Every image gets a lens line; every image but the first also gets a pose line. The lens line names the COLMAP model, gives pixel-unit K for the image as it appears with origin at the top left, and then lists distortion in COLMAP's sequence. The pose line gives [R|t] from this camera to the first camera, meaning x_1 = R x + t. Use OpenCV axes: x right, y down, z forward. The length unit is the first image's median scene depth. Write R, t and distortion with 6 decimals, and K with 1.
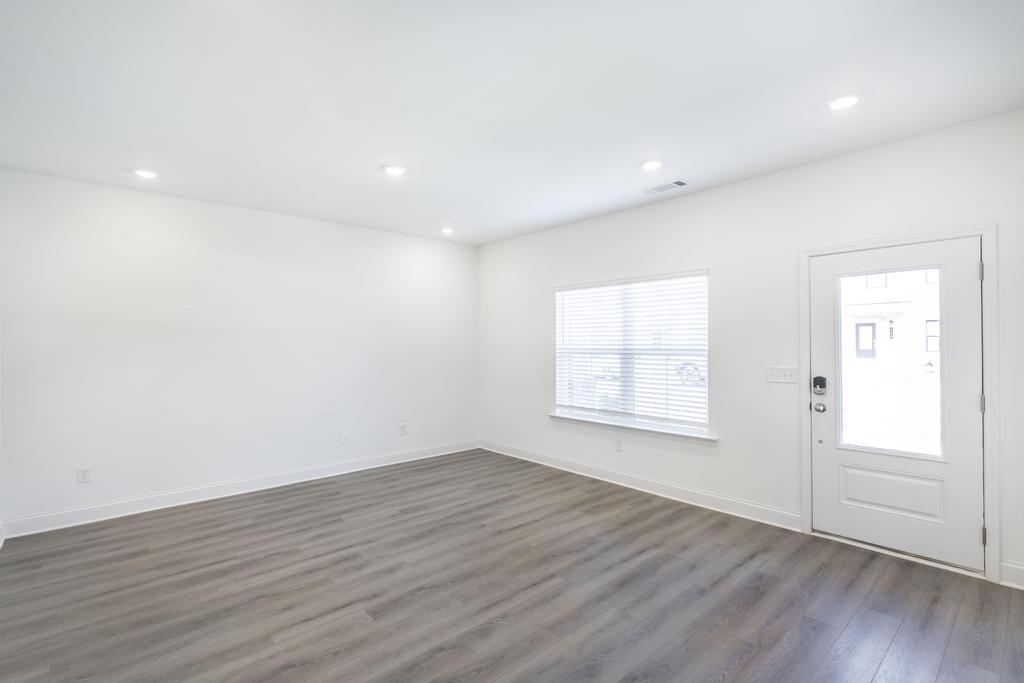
lens RADIAL K [[474.0, 0, 512.0], [0, 474.0, 341.5], [0, 0, 1]] dist [-0.000223, -0.000002]
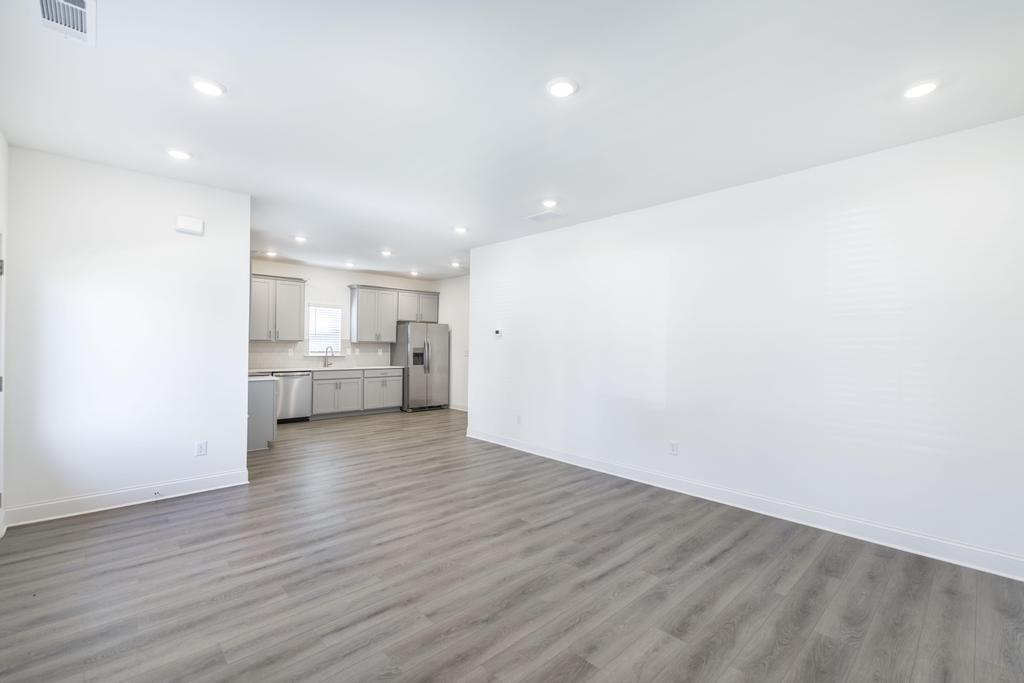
lens RADIAL K [[445.4, 0, 512.0], [0, 445.4, 341.5], [0, 0, 1]] dist [-0.000231, -0.000005]
pose [[-0.999717, -0.006458, -0.022878, -0.179543], [-0.006200, 0.999917, -0.011322, 0.030722], [0.022949, -0.011177, -0.999674, 1.873620]]
